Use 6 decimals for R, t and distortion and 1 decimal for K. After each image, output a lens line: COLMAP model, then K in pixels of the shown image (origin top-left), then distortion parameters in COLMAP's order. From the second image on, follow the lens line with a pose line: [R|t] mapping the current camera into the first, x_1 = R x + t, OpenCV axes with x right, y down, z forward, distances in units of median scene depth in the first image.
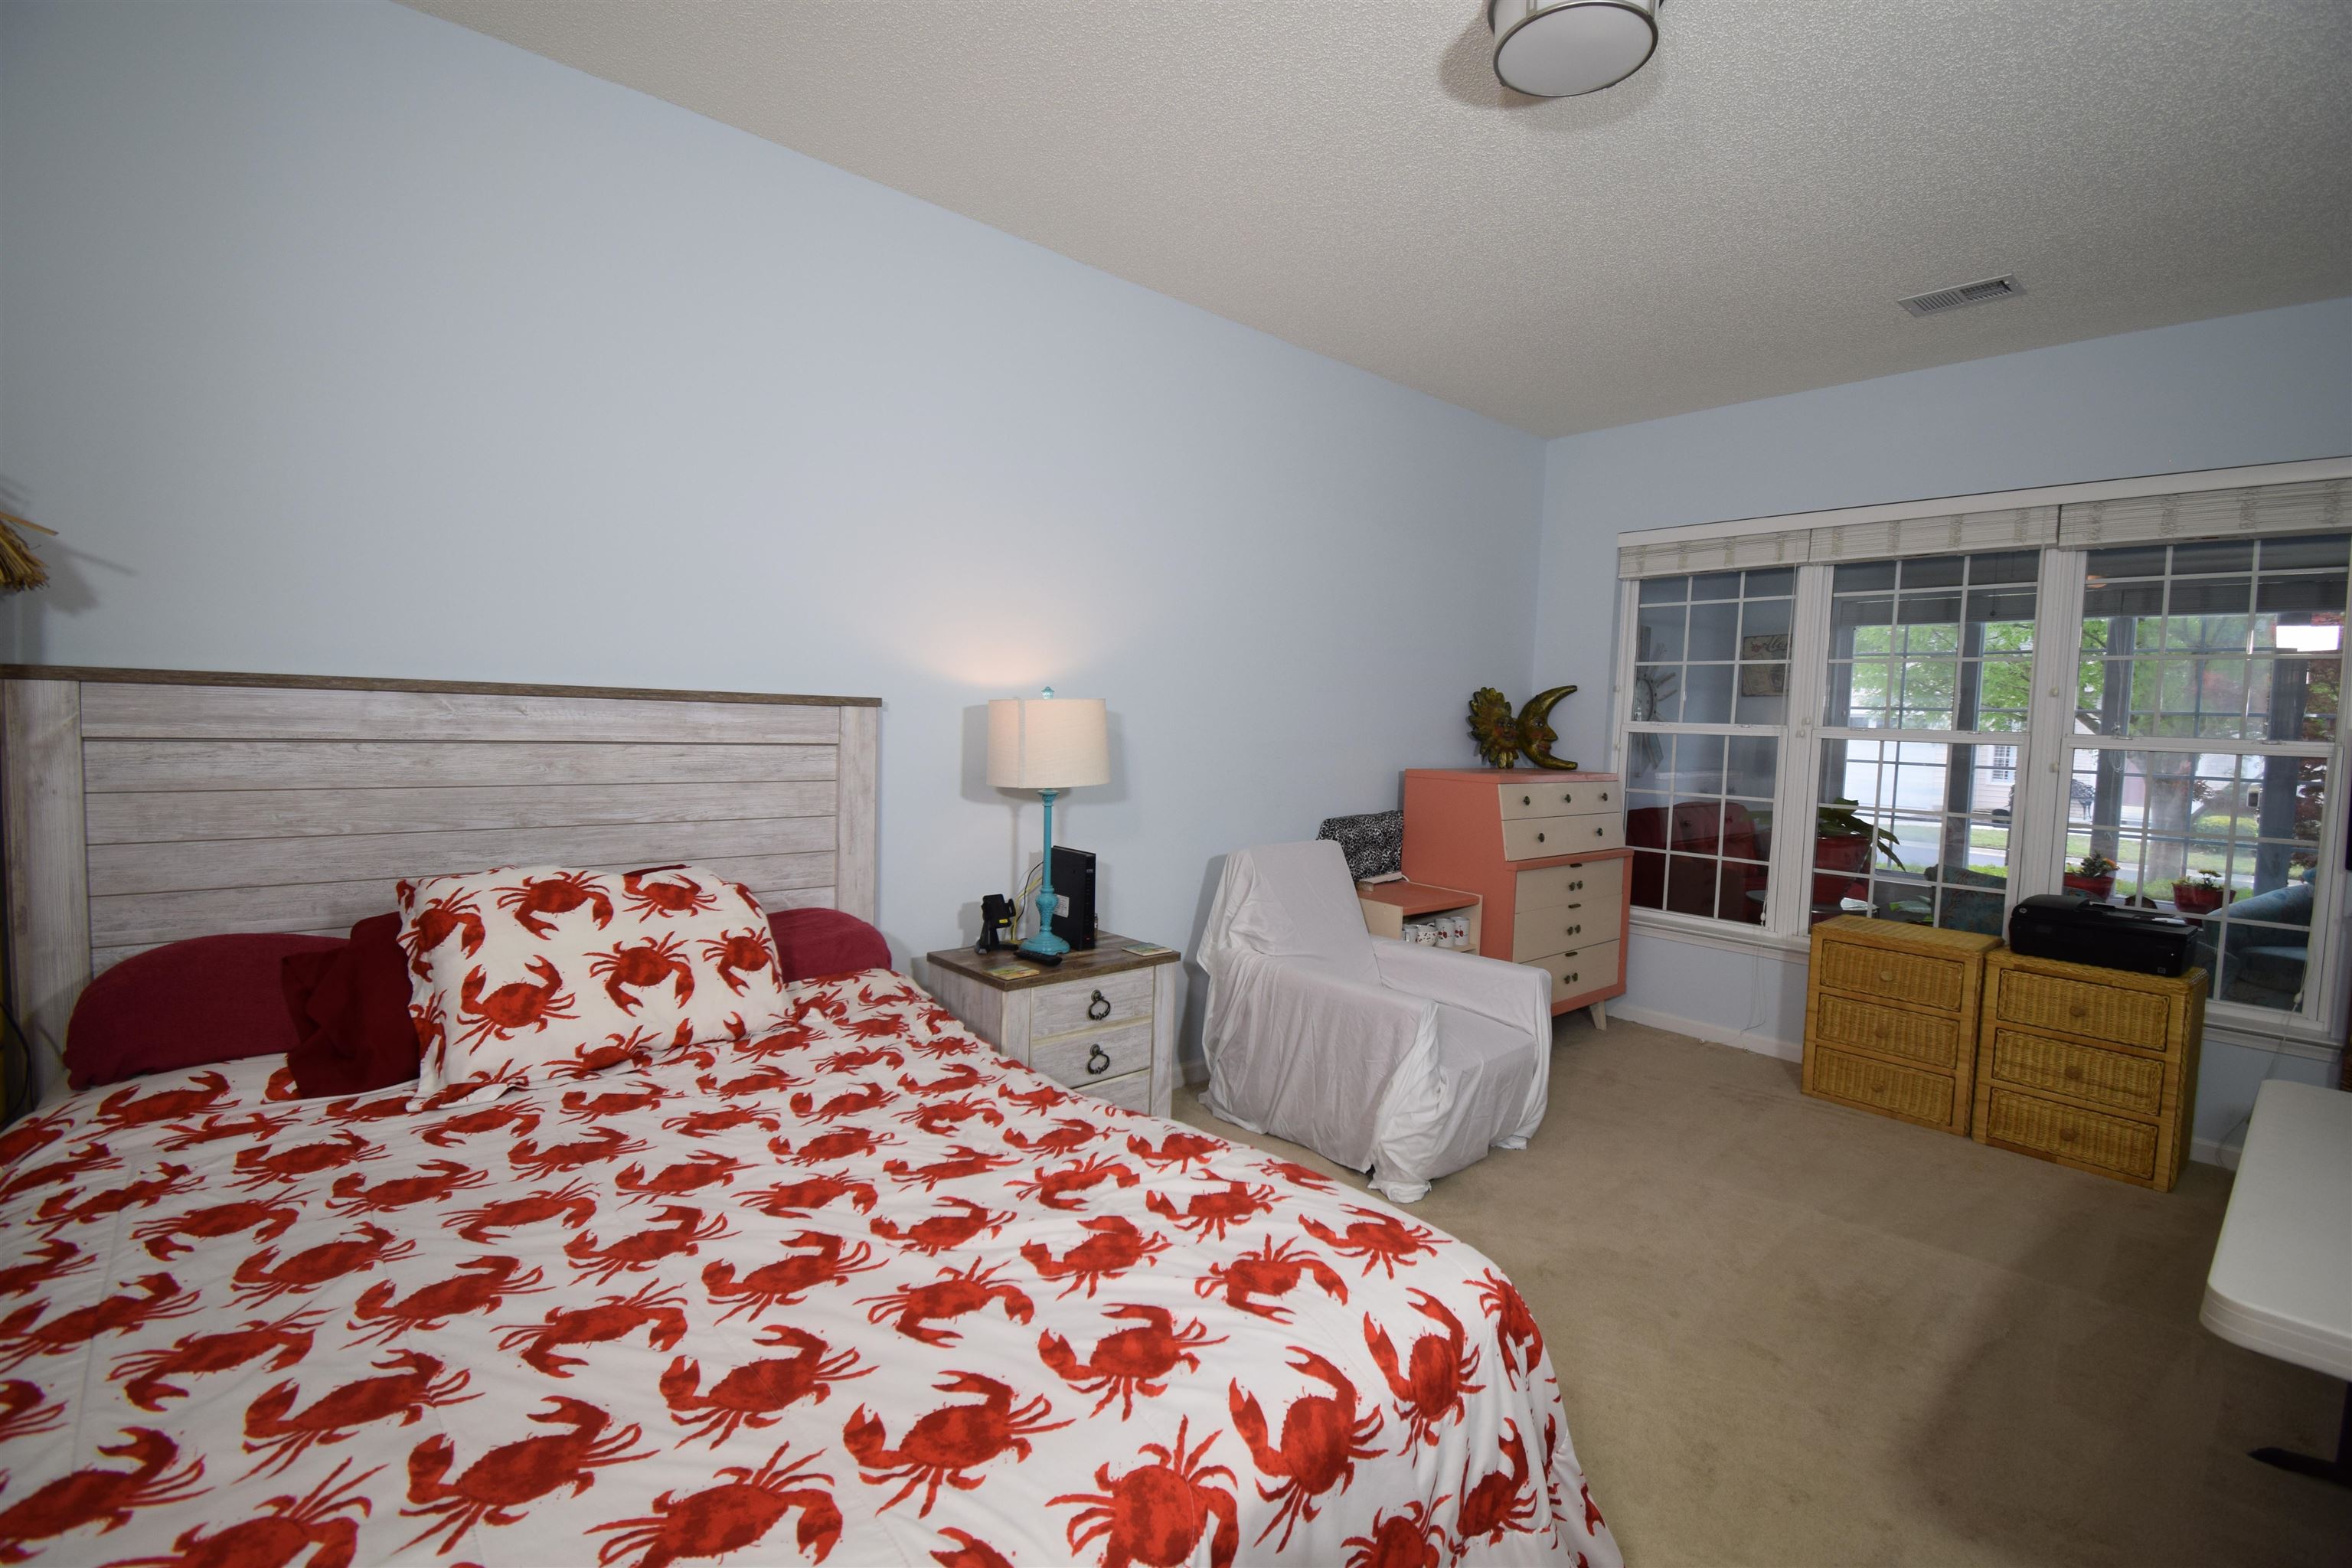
lens RADIAL K [[1038.3, 0, 1177.2], [0, 1038.3, 777.6], [0, 0, 1]] dist [0.016467, -0.024394]
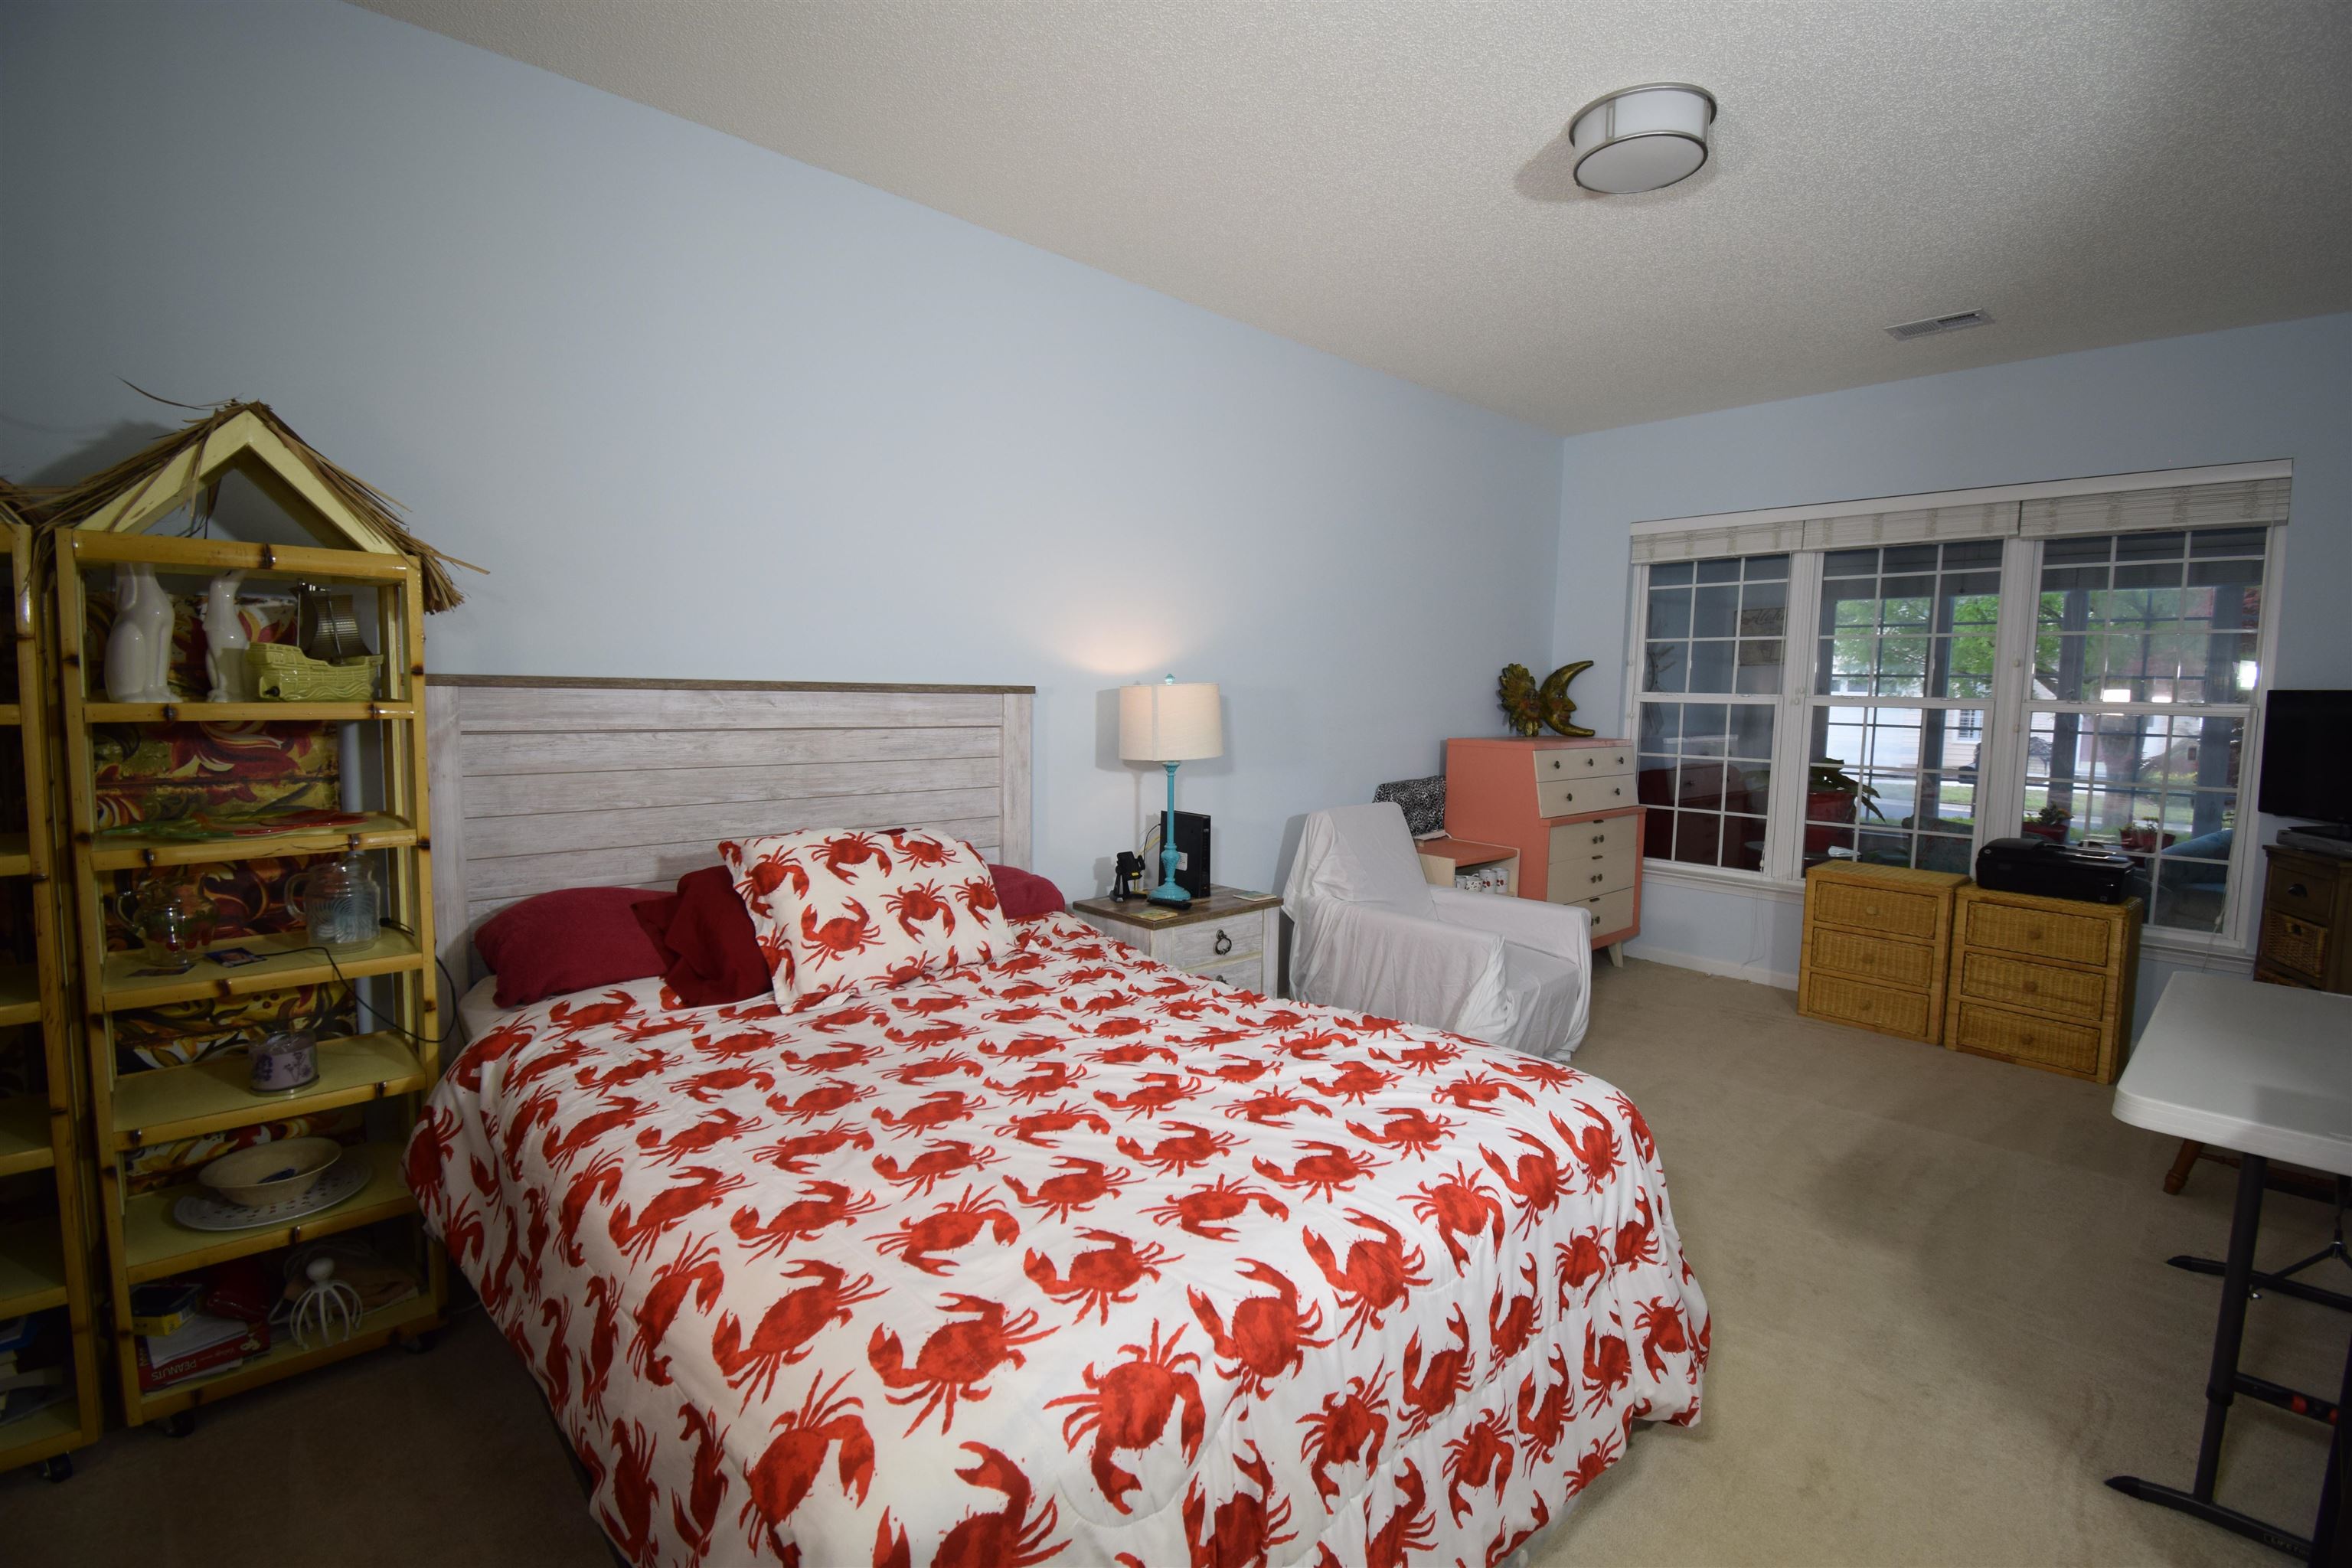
lens RADIAL K [[1038.3, 0, 1177.2], [0, 1038.3, 777.6], [0, 0, 1]] dist [0.016467, -0.024394]
pose [[0.999634, -0.016698, 0.021281, -0.140526], [0.016102, 0.999482, 0.027864, -0.003033], [-0.021735, -0.027511, 0.999385, -0.170942]]
